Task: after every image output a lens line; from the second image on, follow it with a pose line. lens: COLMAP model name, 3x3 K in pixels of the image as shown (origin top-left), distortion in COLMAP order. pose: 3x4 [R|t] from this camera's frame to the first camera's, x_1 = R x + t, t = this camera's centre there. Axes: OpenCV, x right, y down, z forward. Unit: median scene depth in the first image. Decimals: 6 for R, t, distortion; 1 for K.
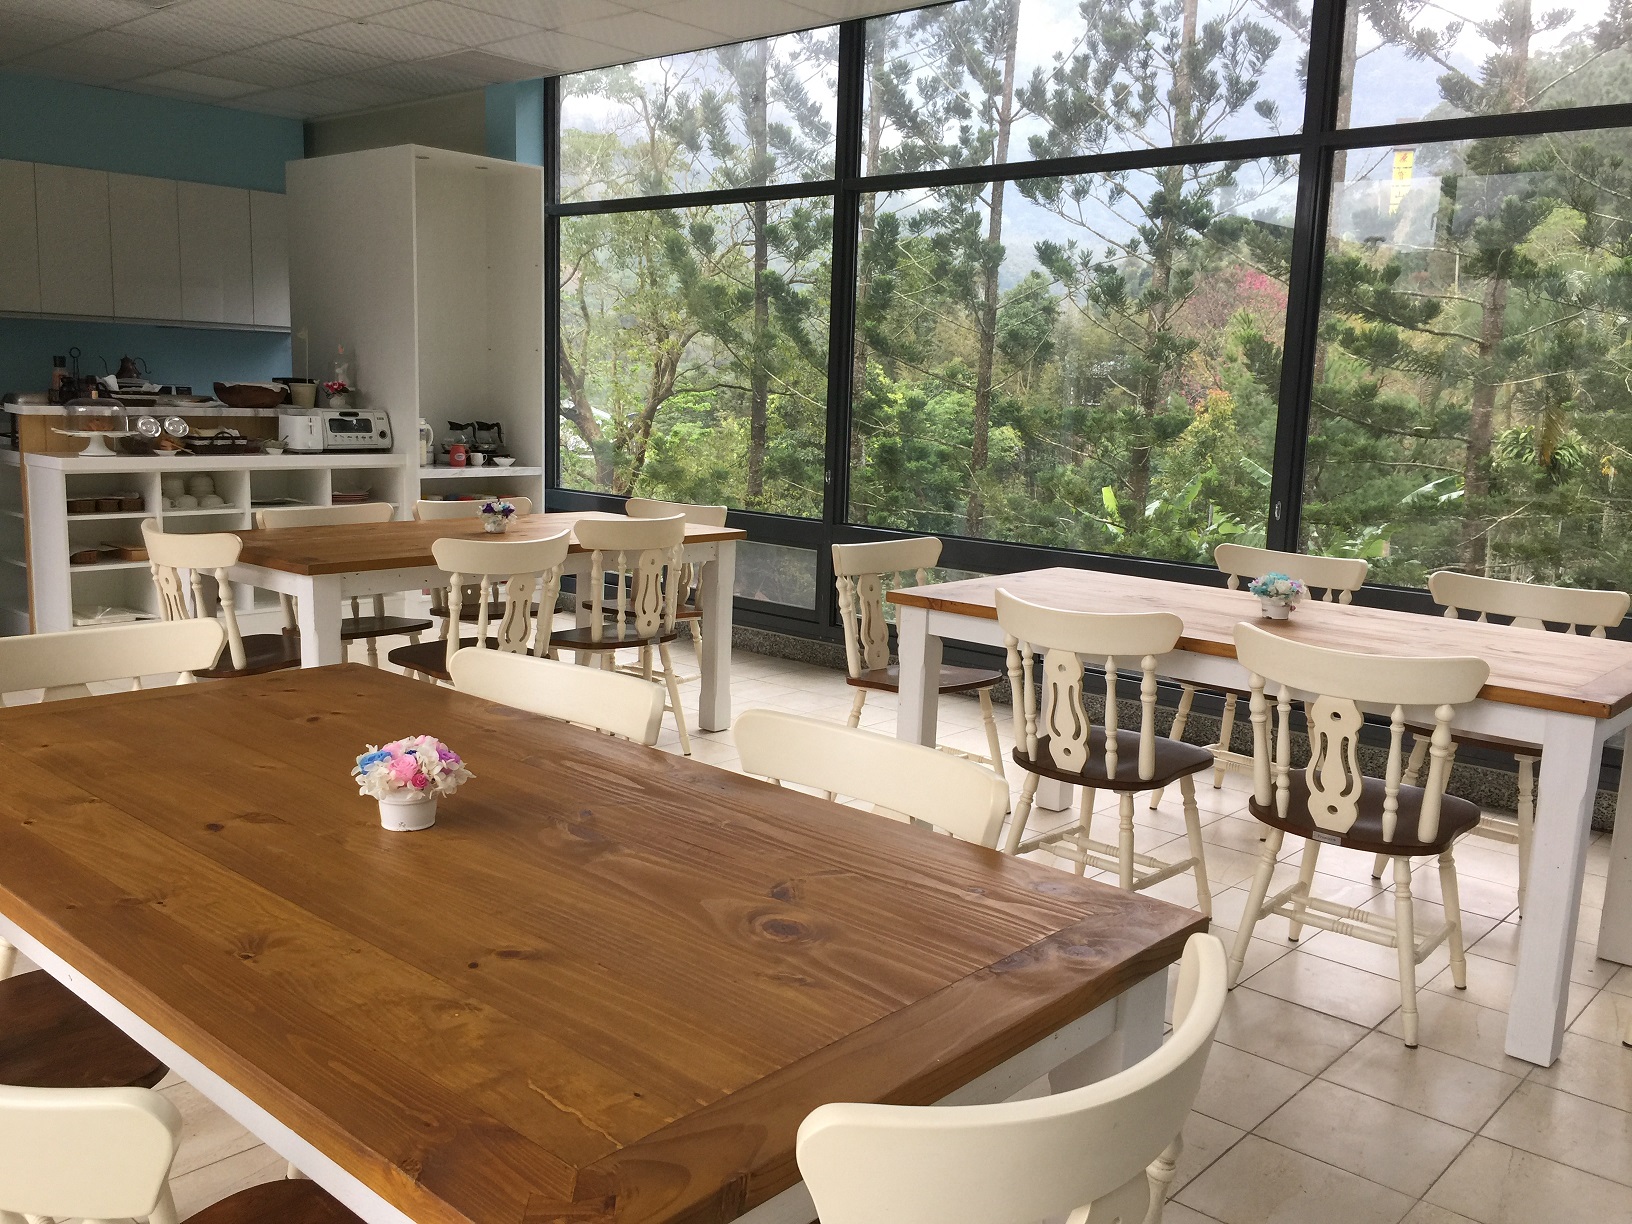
lens RADIAL K [[1393.7, 0, 823.4], [0, 1393.7, 607.0], [0, 0, 1]] dist [0.078654, -0.127319]
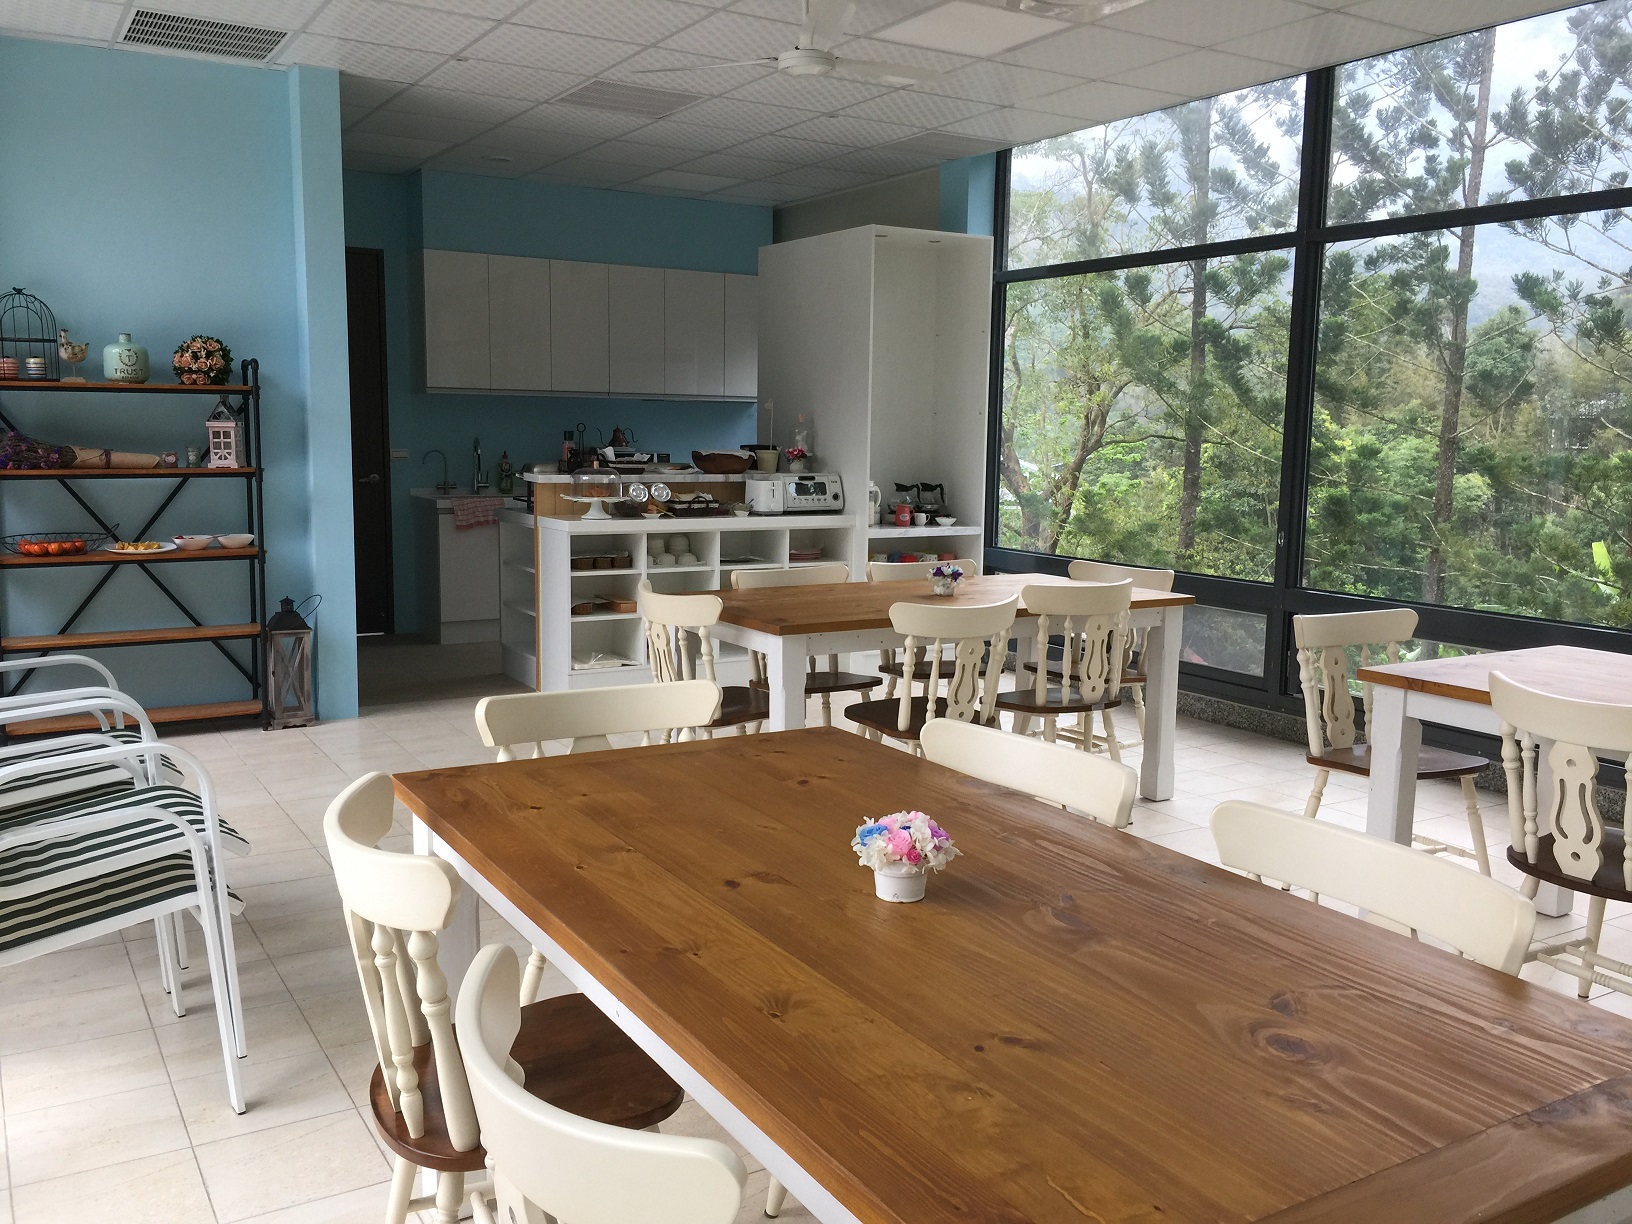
lens RADIAL K [[1393.7, 0, 823.4], [0, 1393.7, 607.0], [0, 0, 1]] dist [0.078654, -0.127319]
pose [[0.955077, 0.018539, -0.295778, -0.011198], [-0.029274, 0.999062, -0.031905, -0.006778], [0.294910, 0.039130, 0.954724, -0.007699]]
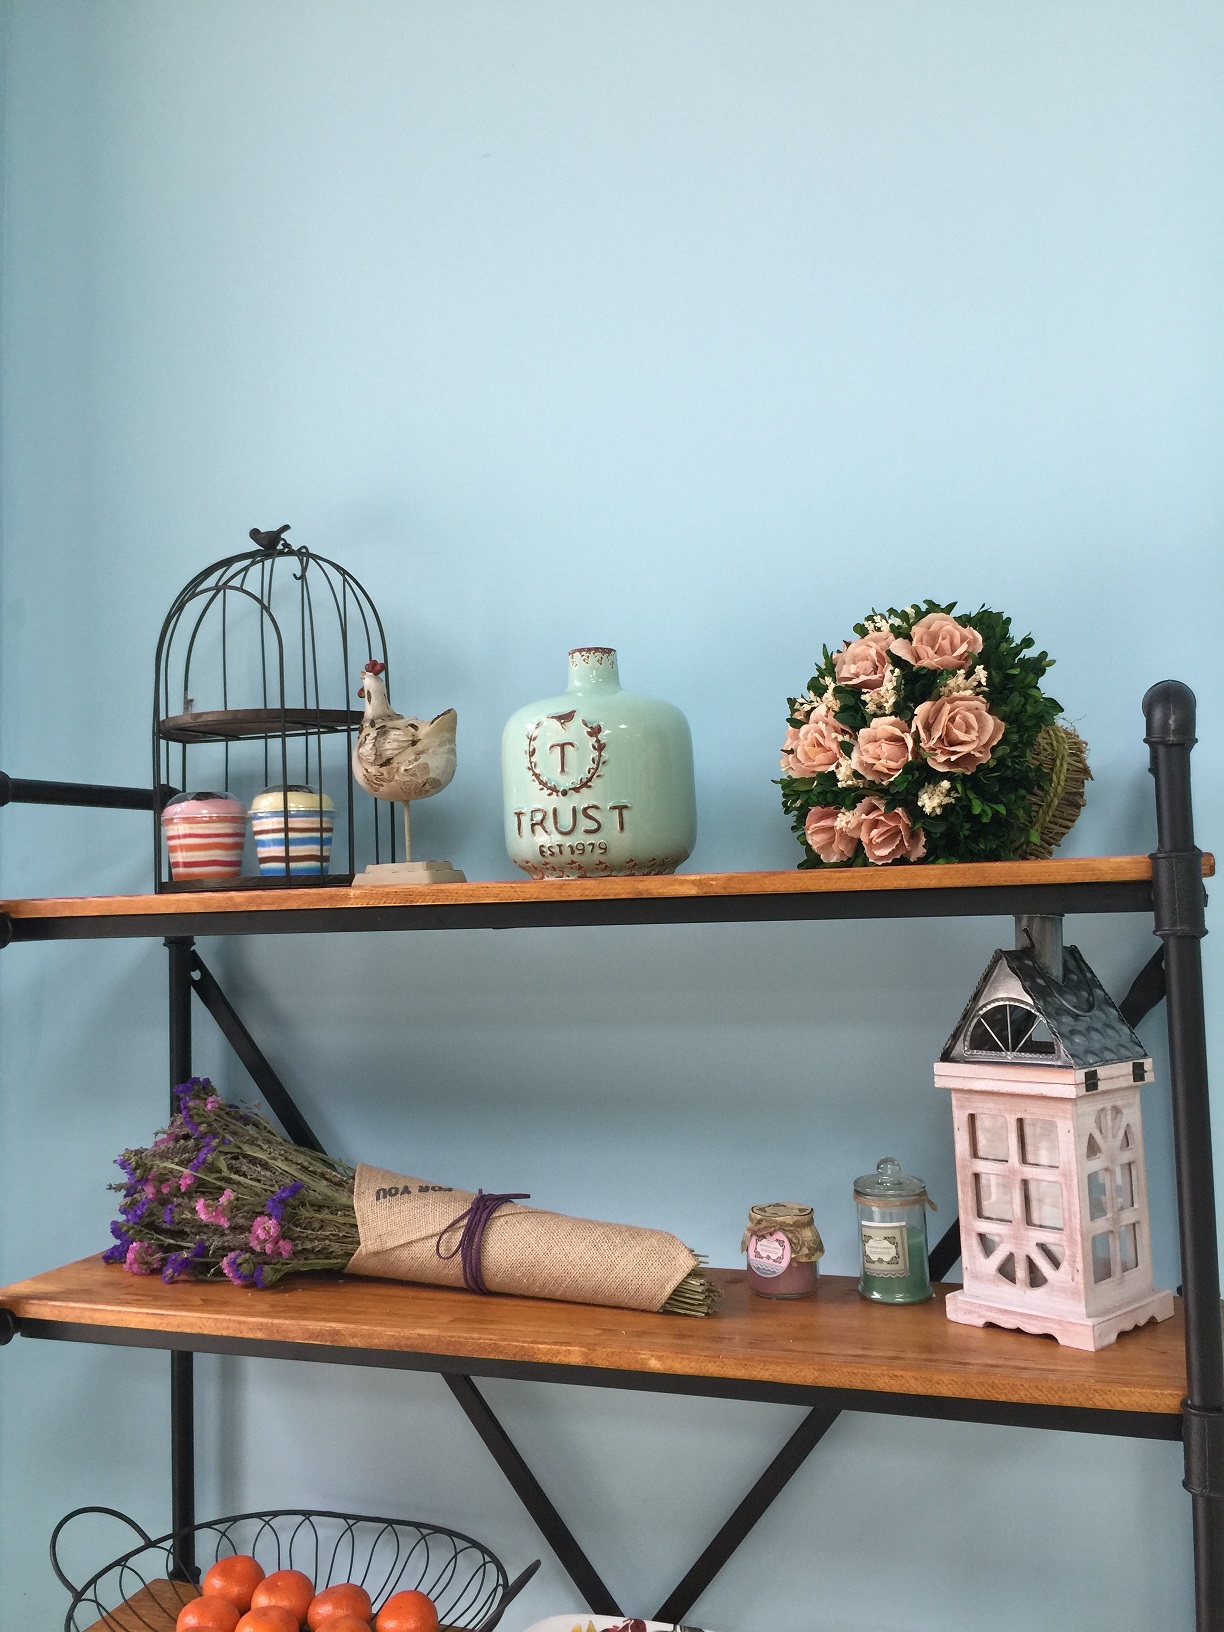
lens RADIAL K [[1393.7, 0, 612.0], [0, 1393.7, 816.0], [0, 0, 1]] dist [0.078654, -0.127319]
pose [[0.370804, -0.102198, -0.923071, -0.567559], [-0.108212, 0.982402, -0.152237, -0.155264], [0.922385, 0.156338, 0.353220, 0.698915]]
